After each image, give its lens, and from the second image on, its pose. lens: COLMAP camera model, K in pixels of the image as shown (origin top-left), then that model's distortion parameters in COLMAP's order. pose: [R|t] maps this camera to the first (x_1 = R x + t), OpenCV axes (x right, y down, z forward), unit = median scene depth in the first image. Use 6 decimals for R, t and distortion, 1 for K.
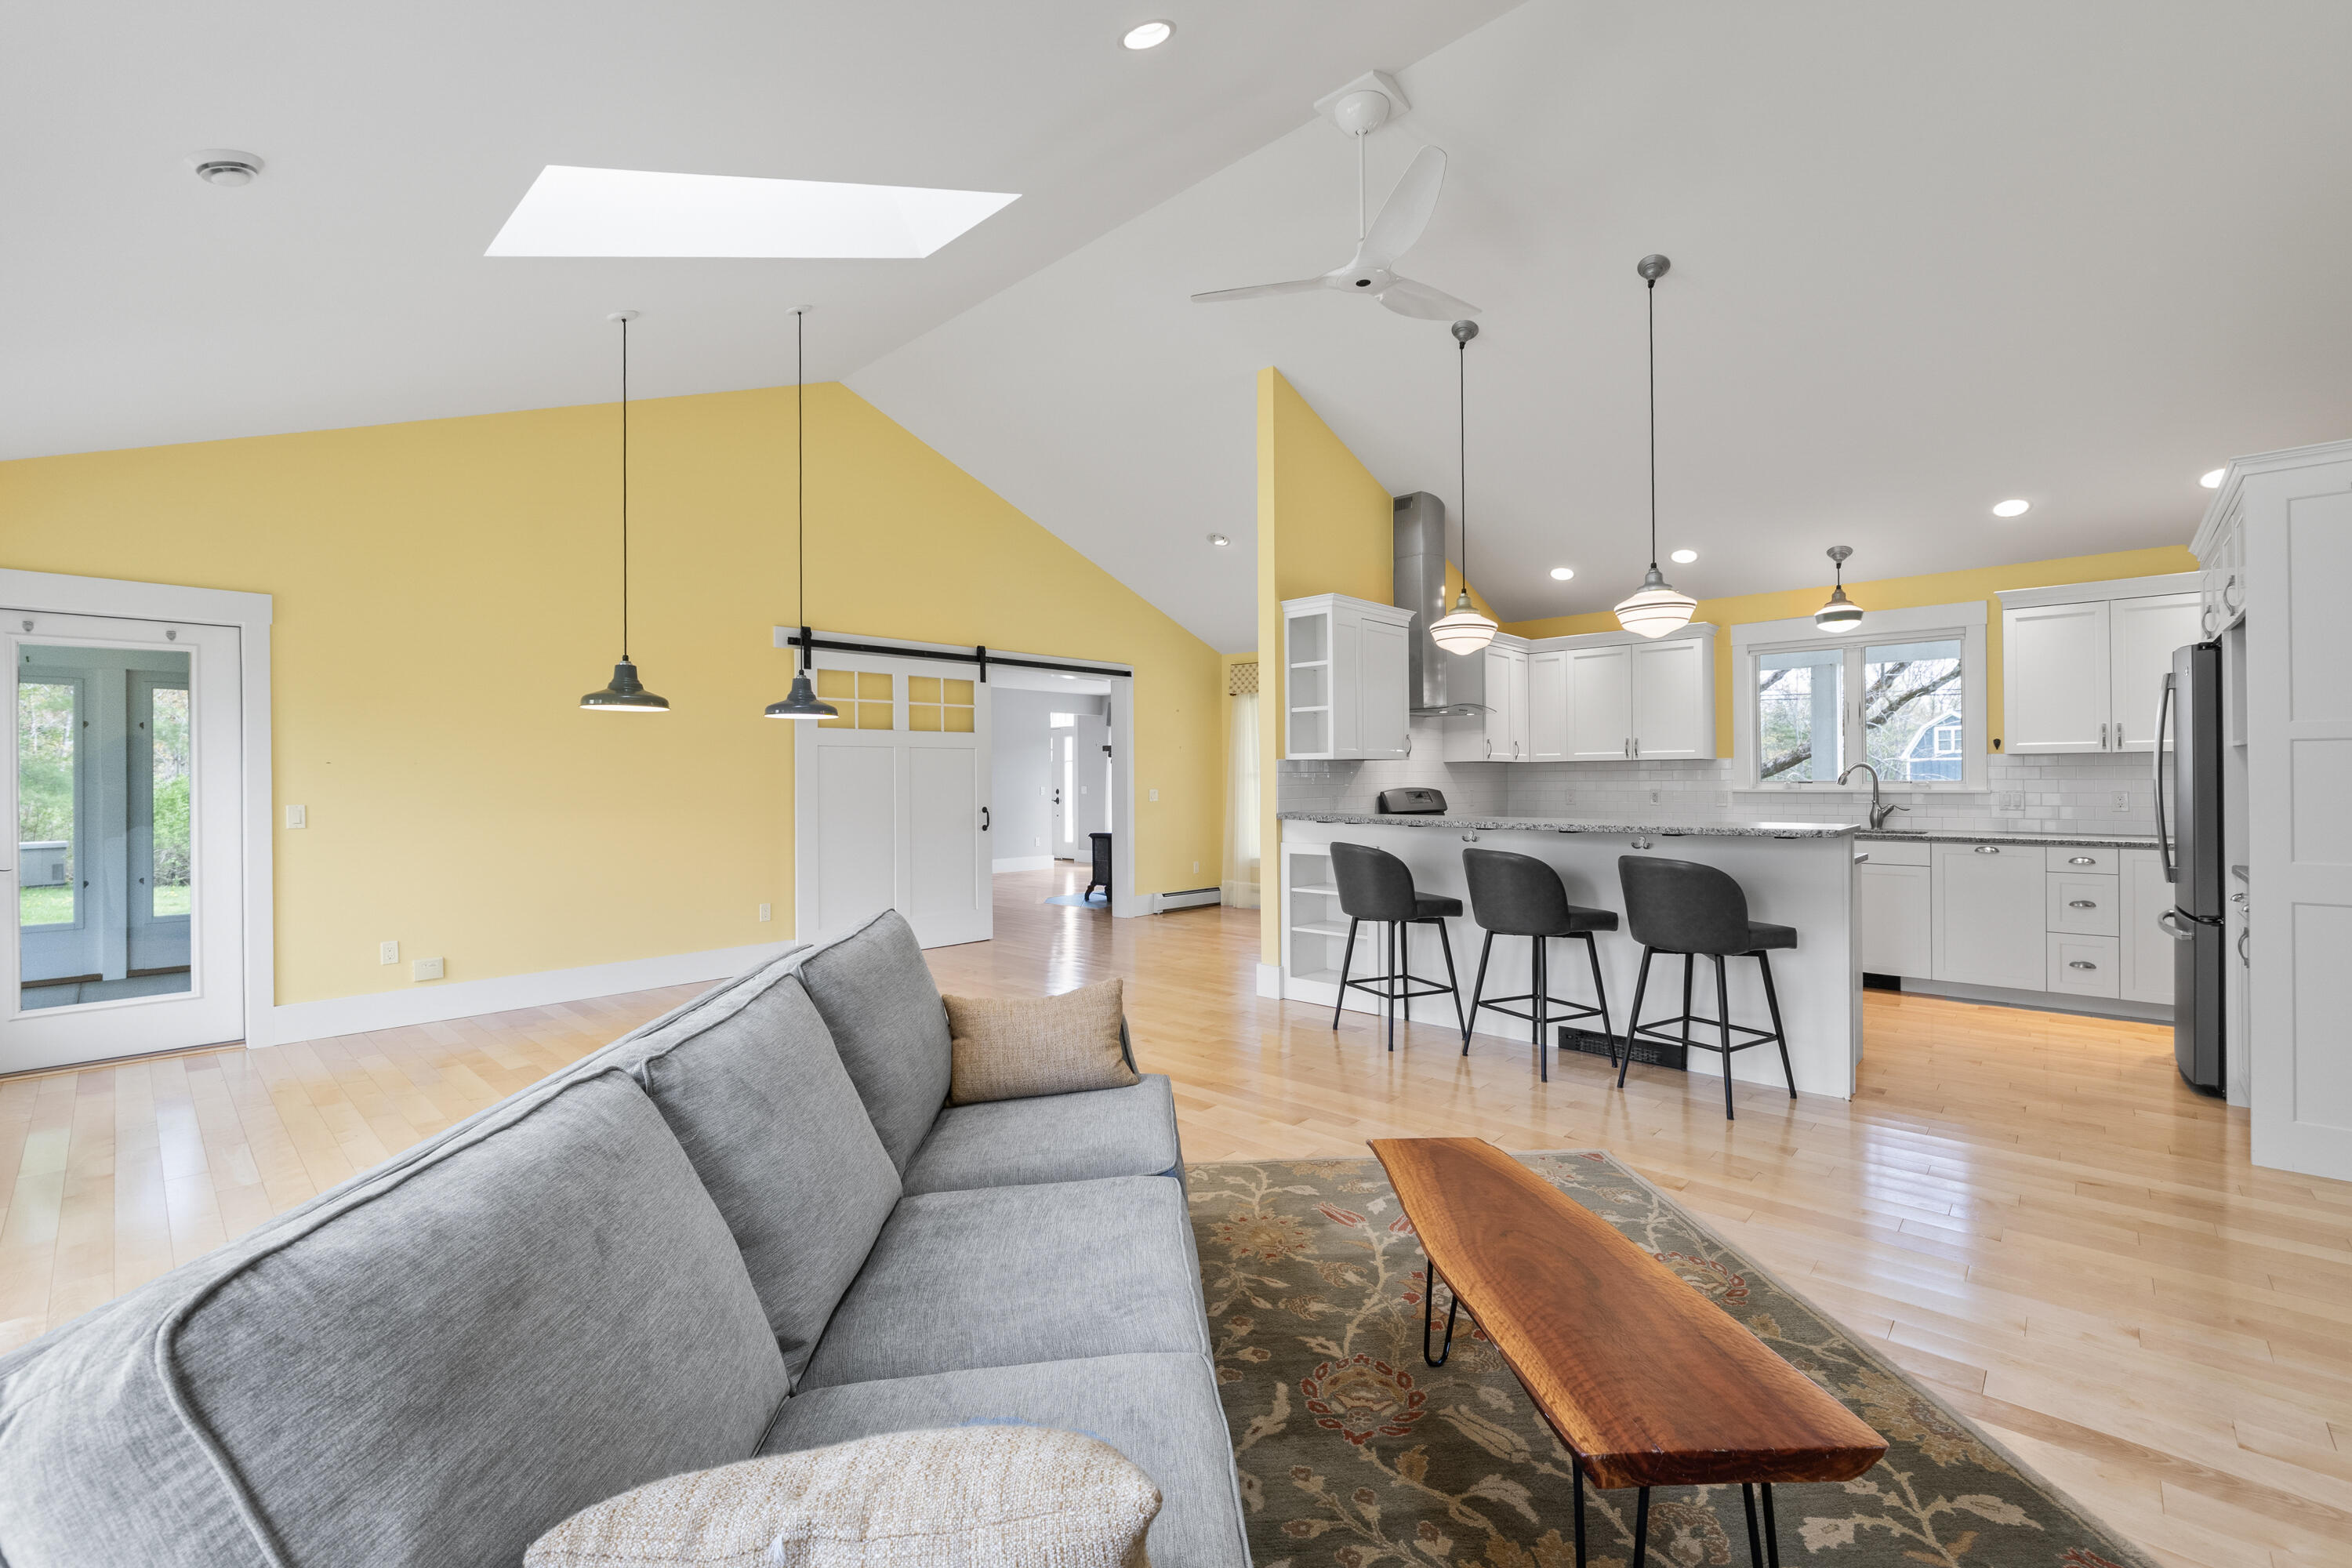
lens RADIAL K [[985.2, 0, 1175.6], [0, 985.2, 772.6], [0, 0, 1]] dist [-0.003583, -0.000730]
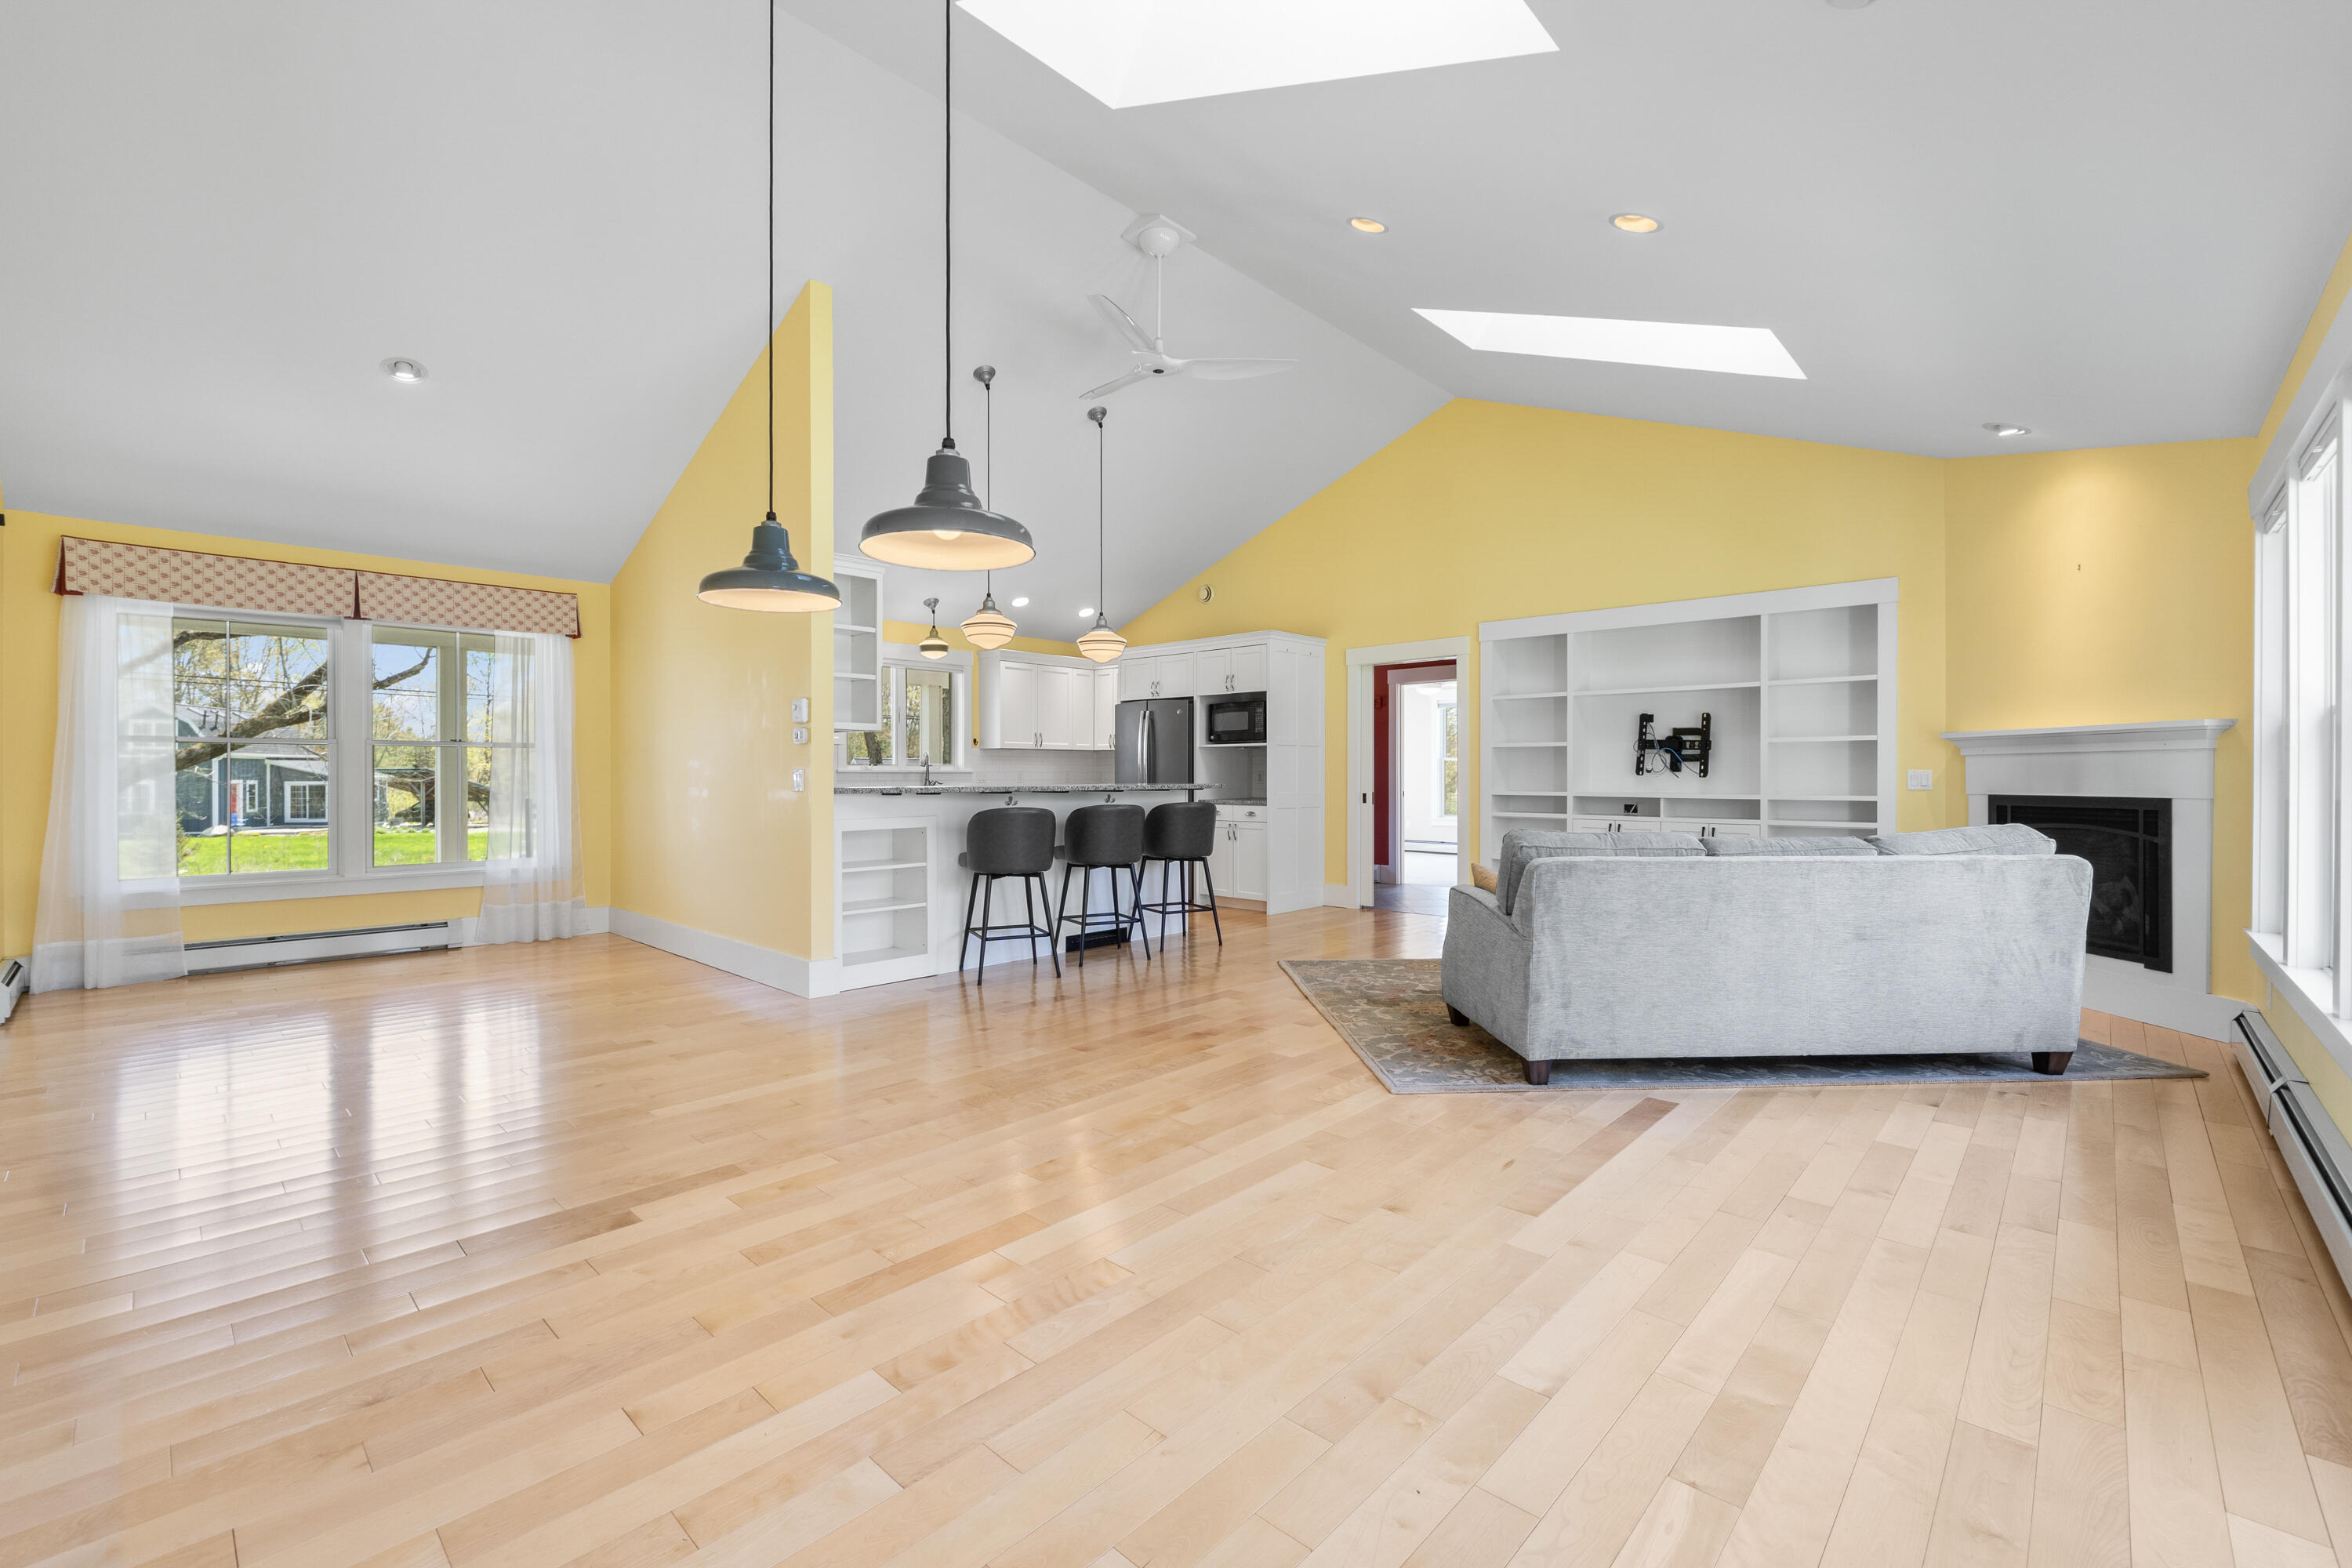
lens RADIAL K [[985.2, 0, 1166.1], [0, 985.2, 780.4], [0, 0, 1]] dist [-0.003583, -0.000730]
pose [[0.016802, -0.001455, 0.999858, -0.863196], [-0.003606, 0.999992, 0.001515, 0.034178], [-0.999852, -0.003631, 0.016796, 0.746238]]
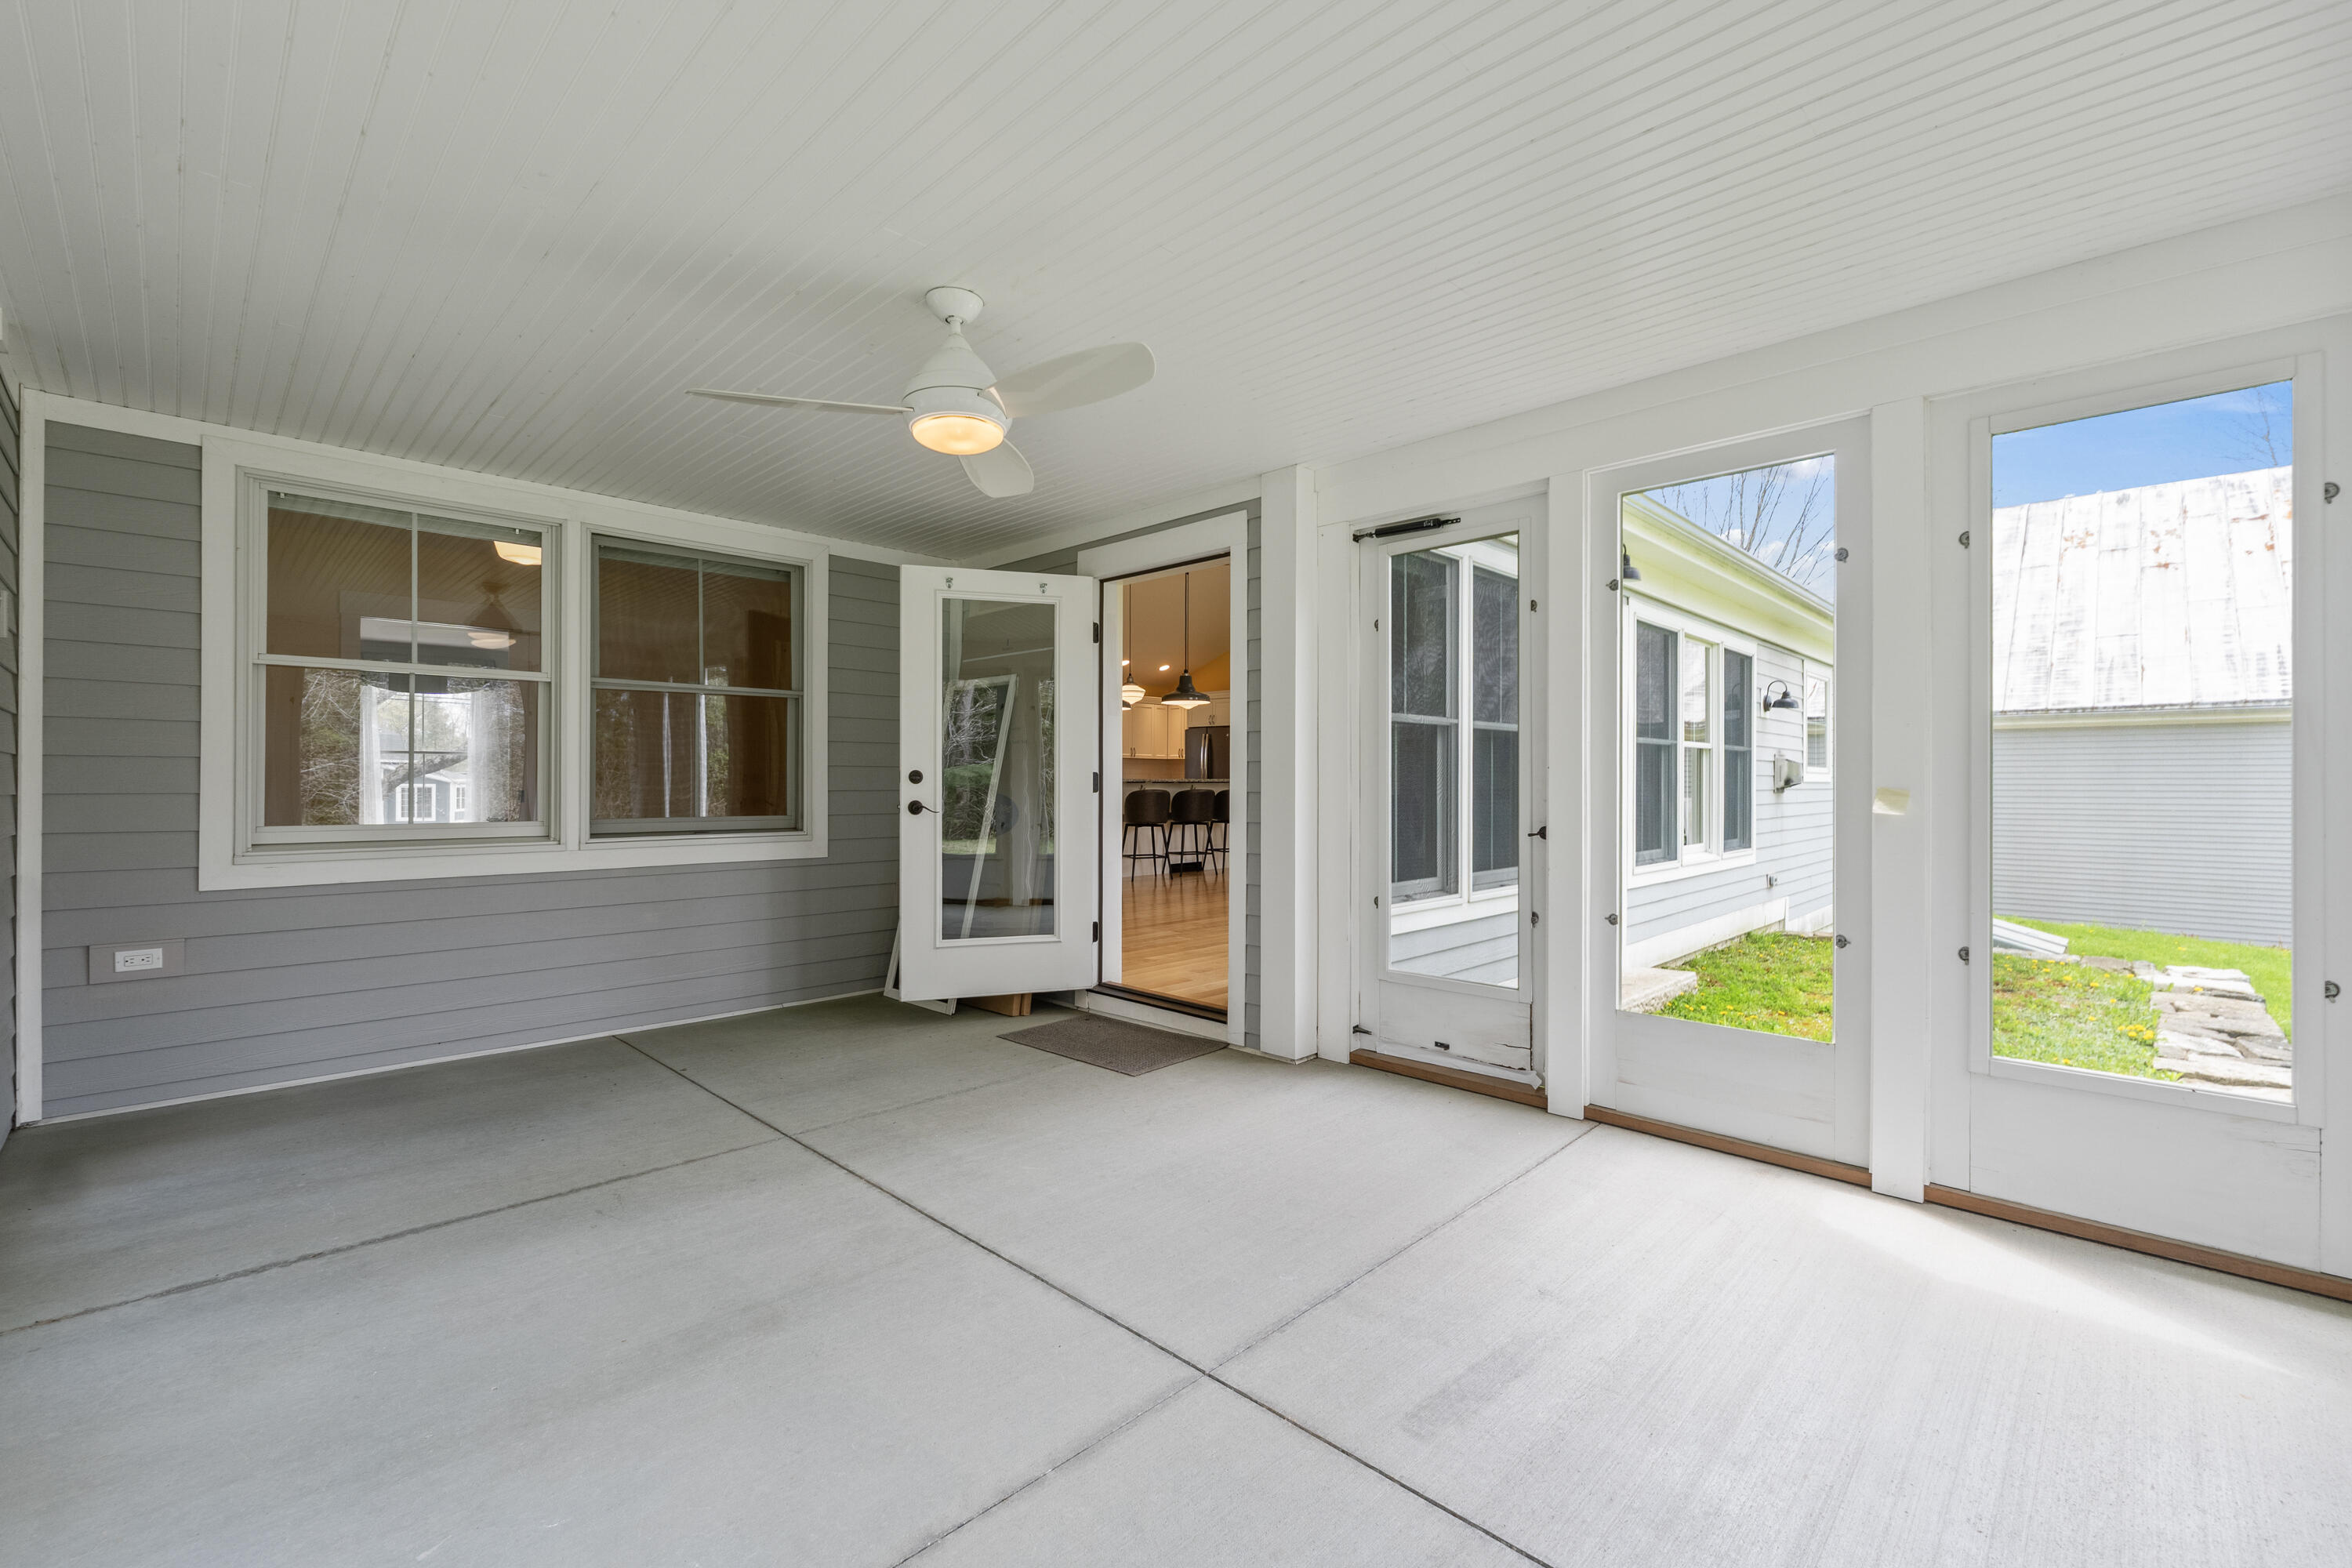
lens RADIAL K [[985.2, 0, 1175.1], [0, 985.2, 779.4], [0, 0, 1]] dist [-0.003583, -0.000730]
pose [[0.026124, 0.005515, 0.999643, -1.829973], [0.008113, 0.999951, -0.005729, 0.055801], [-0.999626, 0.008259, 0.026078, 0.821562]]
